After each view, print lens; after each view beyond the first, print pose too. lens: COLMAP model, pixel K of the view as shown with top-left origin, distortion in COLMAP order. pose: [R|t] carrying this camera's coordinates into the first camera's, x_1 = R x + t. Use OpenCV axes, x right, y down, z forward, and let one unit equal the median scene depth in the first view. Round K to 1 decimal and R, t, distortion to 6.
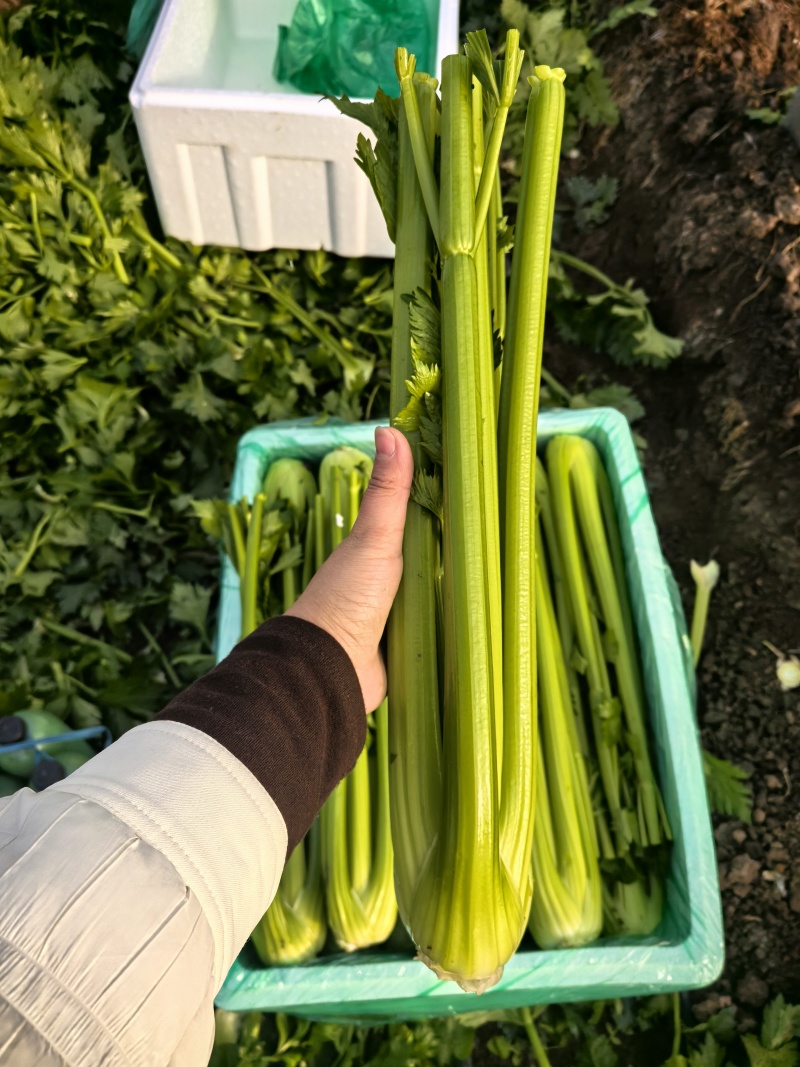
lens RADIAL K [[847.8, 0, 400.0], [0, 847.8, 533.5], [0, 0, 1]] dist [0.005256, -0.011709]
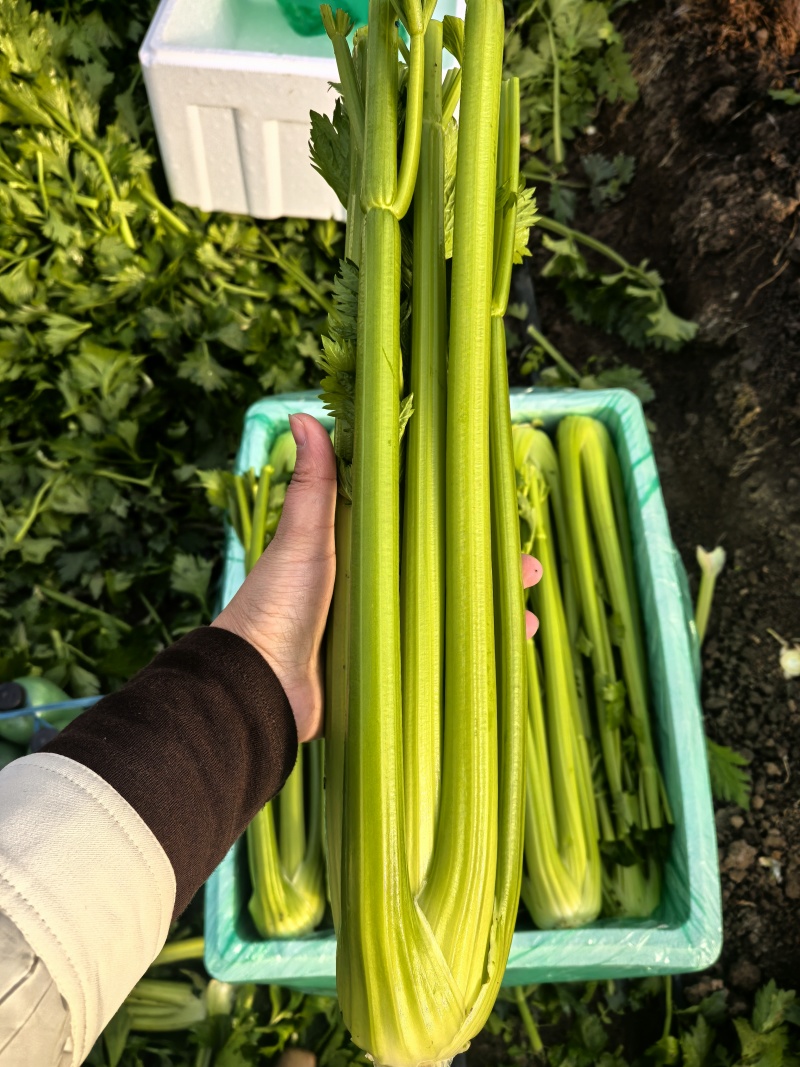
lens RADIAL K [[847.8, 0, 400.0], [0, 847.8, 533.5], [0, 0, 1]] dist [0.005256, -0.011709]
pose [[0.999544, 0.029068, 0.008171, -0.013706], [-0.029258, 0.999276, 0.024304, 0.003032], [-0.007459, -0.024532, 0.999671, 0.008342]]
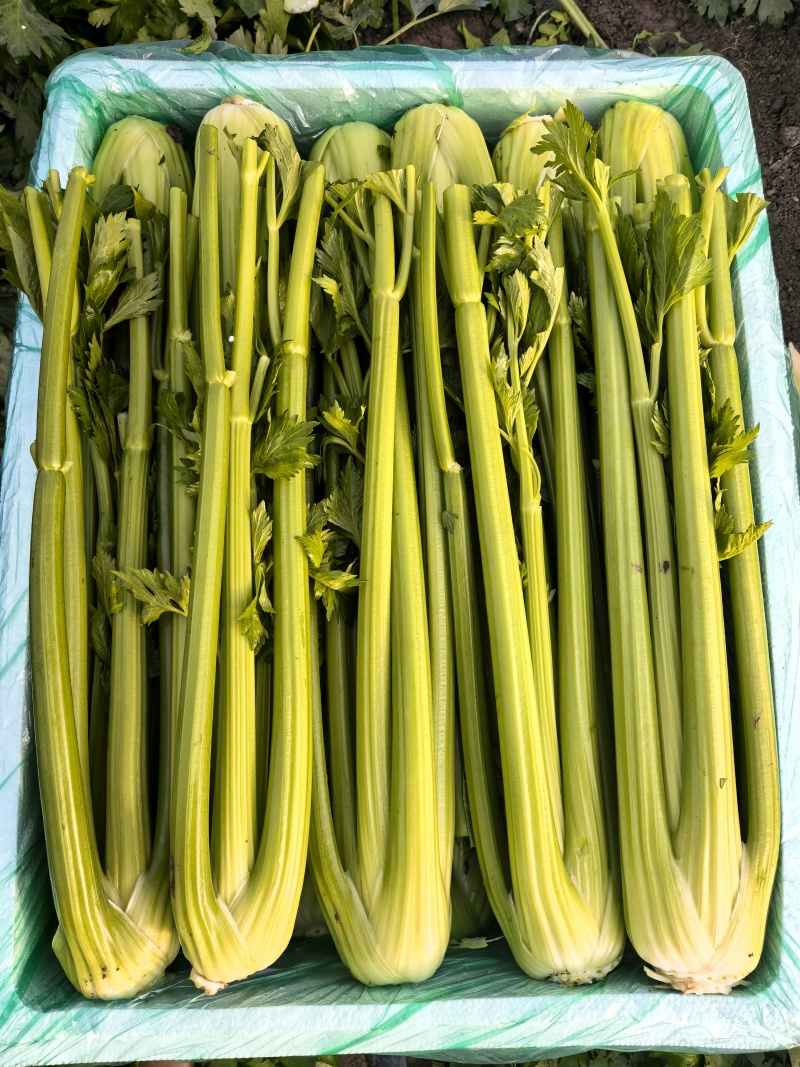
lens RADIAL K [[847.8, 0, 400.0], [0, 847.8, 533.5], [0, 0, 1]] dist [0.005256, -0.011709]
pose [[0.997599, 0.043486, 0.053899, 0.019280], [-0.056586, 0.960532, 0.272353, 0.012642], [-0.039928, -0.274749, 0.960687, 0.345712]]
